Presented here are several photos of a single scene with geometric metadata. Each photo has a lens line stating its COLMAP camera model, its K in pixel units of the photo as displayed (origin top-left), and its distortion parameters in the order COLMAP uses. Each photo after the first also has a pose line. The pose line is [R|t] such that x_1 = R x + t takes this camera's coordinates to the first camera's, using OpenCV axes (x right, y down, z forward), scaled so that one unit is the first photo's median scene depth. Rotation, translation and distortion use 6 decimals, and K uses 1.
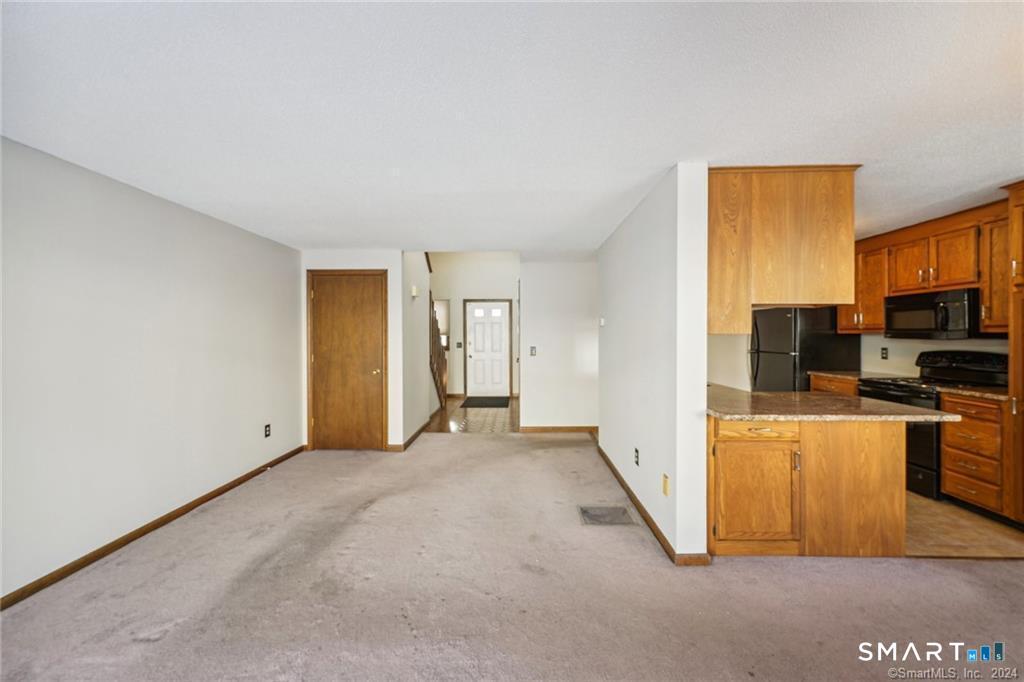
lens RADIAL K [[420.8, 0, 510.1], [0, 420.8, 335.1], [0, 0, 1]] dist [0.001449, 0.000132]
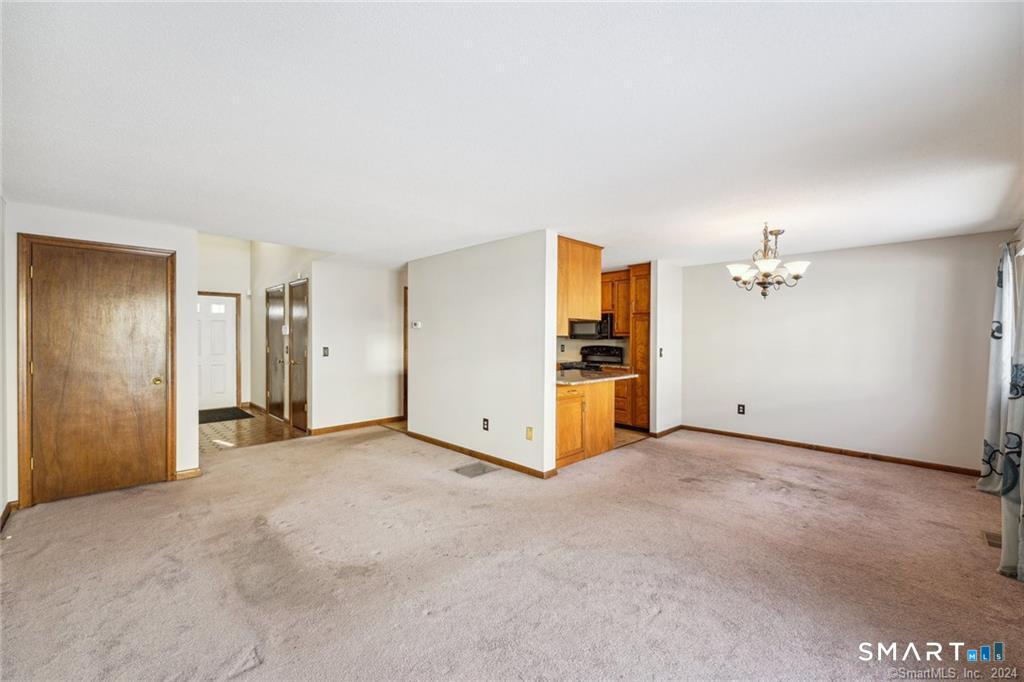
lens RADIAL K [[420.6, 0, 514.7], [0, 420.6, 341.2], [0, 0, 1]] dist [-0.000166, -0.000122]
pose [[0.689554, -0.001901, 0.724232, -0.677000], [-0.005115, 0.999959, 0.007495, 0.006636], [-0.724216, -0.008873, 0.689516, -0.015346]]
